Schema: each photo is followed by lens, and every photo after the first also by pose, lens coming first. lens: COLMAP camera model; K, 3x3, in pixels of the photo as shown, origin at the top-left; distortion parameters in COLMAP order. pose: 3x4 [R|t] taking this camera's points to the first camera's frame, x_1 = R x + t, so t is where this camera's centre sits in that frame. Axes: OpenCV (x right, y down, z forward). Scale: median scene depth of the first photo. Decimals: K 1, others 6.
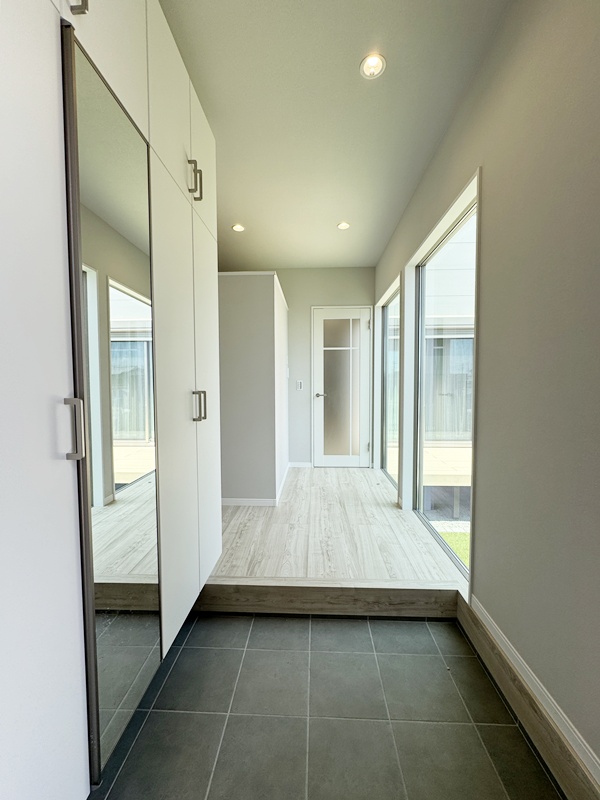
lens RADIAL K [[323.2, 0, 300.0], [0, 323.2, 400.0], [0, 0, 1]] dist [-0.004241, 0.000562]
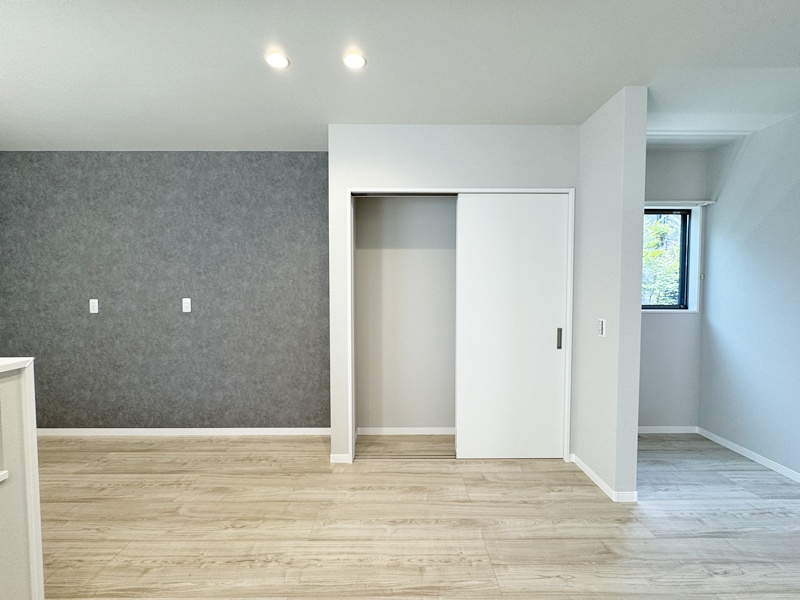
lens RADIAL K [[323.2, 0, 401.0], [0, 323.2, 300.1], [0, 0, 1]] dist [-0.004241, 0.000562]
pose [[0.053052, 0.039702, -0.997802, 0.830182], [-0.046111, 0.998241, 0.037268, -0.161848], [0.997527, 0.044033, 0.054789, 1.598907]]
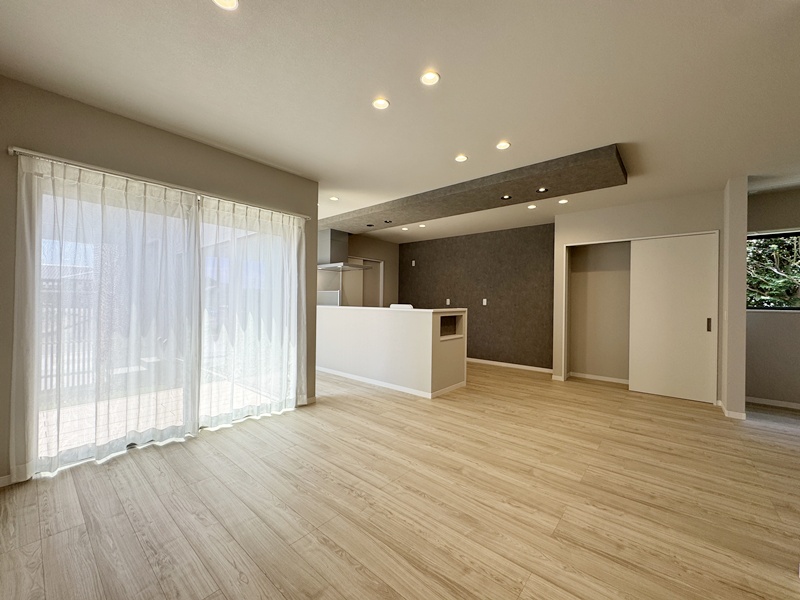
lens RADIAL K [[323.2, 0, 401.0], [0, 323.2, 300.1], [0, 0, 1]] dist [-0.004241, 0.000562]
pose [[-0.612501, -0.008446, -0.790425, 1.828322], [-0.049551, 0.998387, 0.027729, -0.124870], [0.788915, 0.056150, -0.611931, 1.867370]]
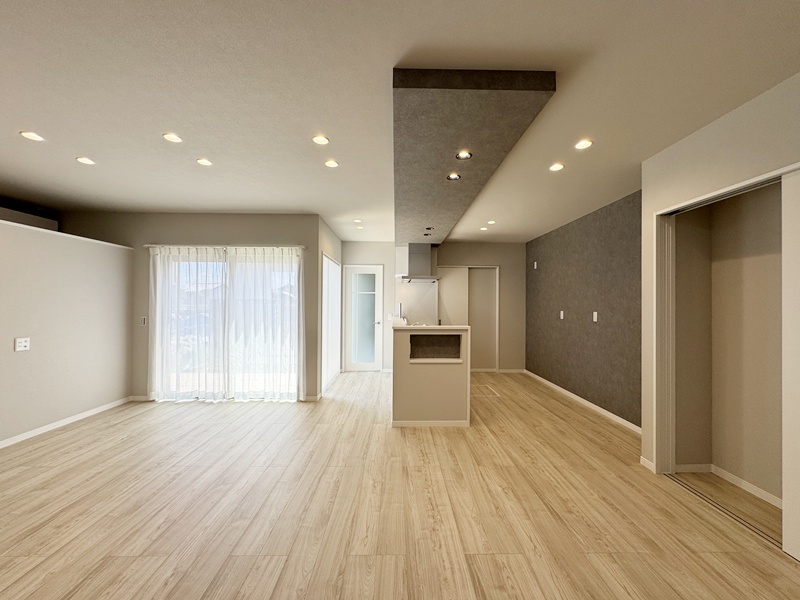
lens RADIAL K [[323.2, 0, 401.0], [0, 323.2, 300.1], [0, 0, 1]] dist [-0.004241, 0.000562]
pose [[-0.998066, -0.005990, -0.061871, 0.745032], [-0.008209, 0.999330, 0.035676, -0.194230], [0.061616, 0.036115, -0.997446, 2.336997]]
